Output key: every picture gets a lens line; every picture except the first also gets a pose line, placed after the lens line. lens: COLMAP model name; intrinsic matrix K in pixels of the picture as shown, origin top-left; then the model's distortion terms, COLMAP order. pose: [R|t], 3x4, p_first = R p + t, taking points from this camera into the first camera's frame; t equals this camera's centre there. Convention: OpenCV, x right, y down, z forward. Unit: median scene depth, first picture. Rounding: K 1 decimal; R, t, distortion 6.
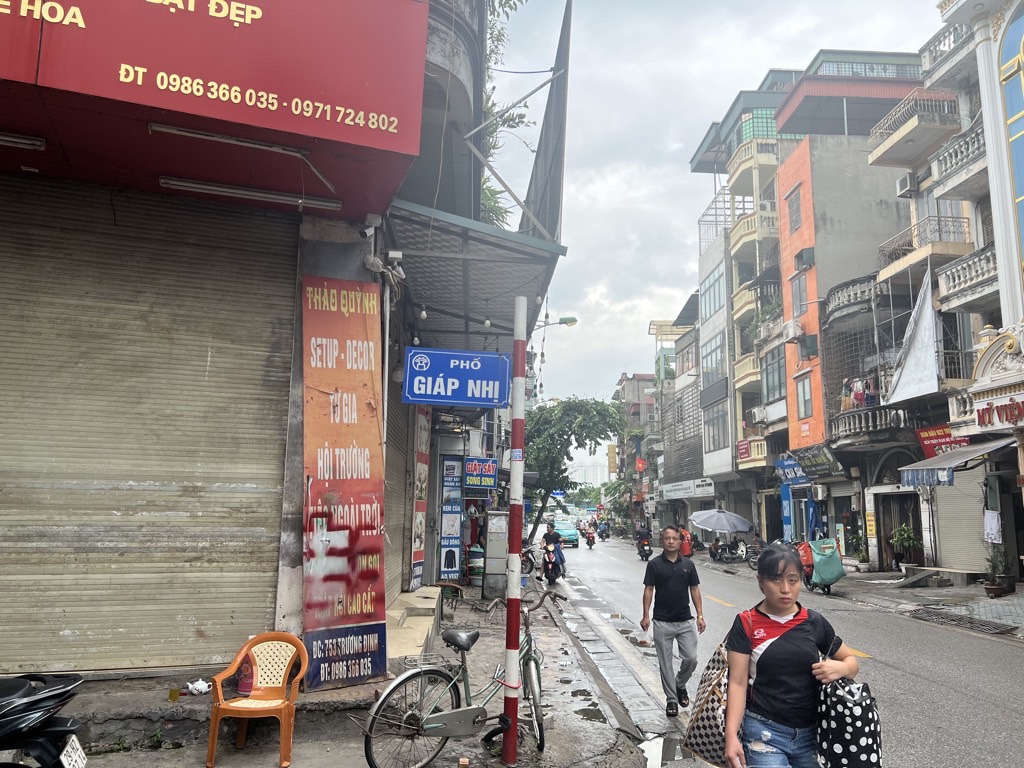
lens RADIAL K [[759.2, 0, 504.9], [0, 759.2, 379.6], [0, 0, 1]] dist [0.004903, -0.020686]
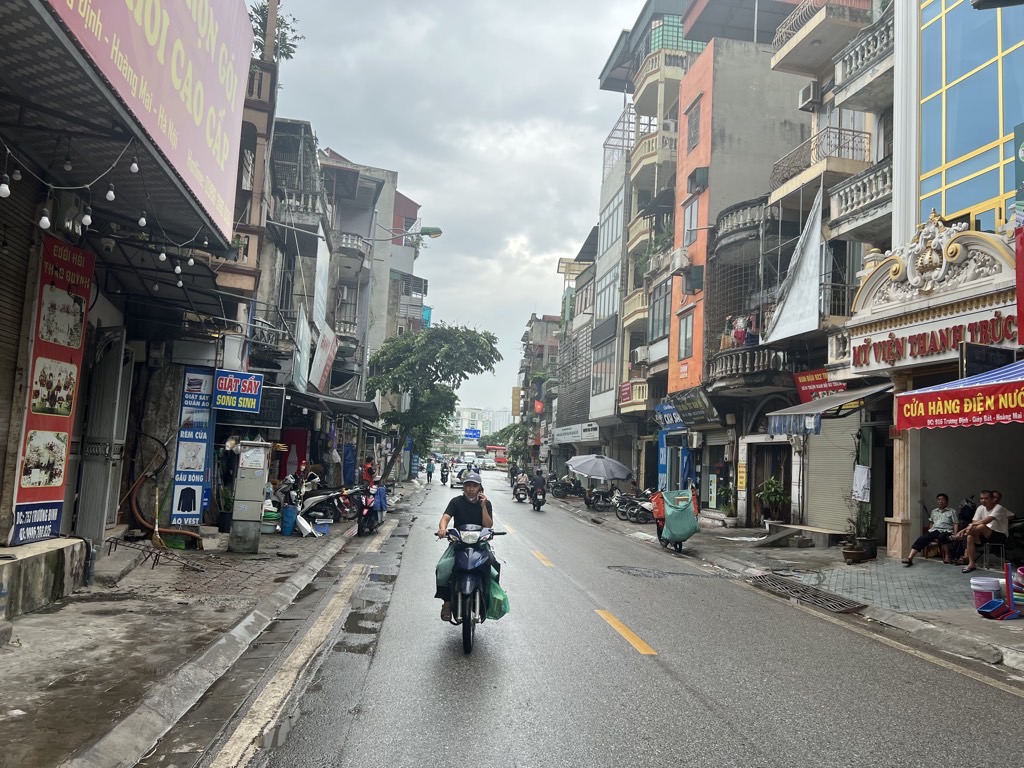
lens RADIAL K [[759.2, 0, 518.3], [0, 759.2, 386.2], [0, 0, 1]] dist [0.004903, -0.020686]
pose [[0.992252, 0.048917, 0.114202, 0.111532], [-0.058205, 0.995137, 0.079463, 0.027208], [-0.109760, -0.085495, 0.990274, 0.139506]]
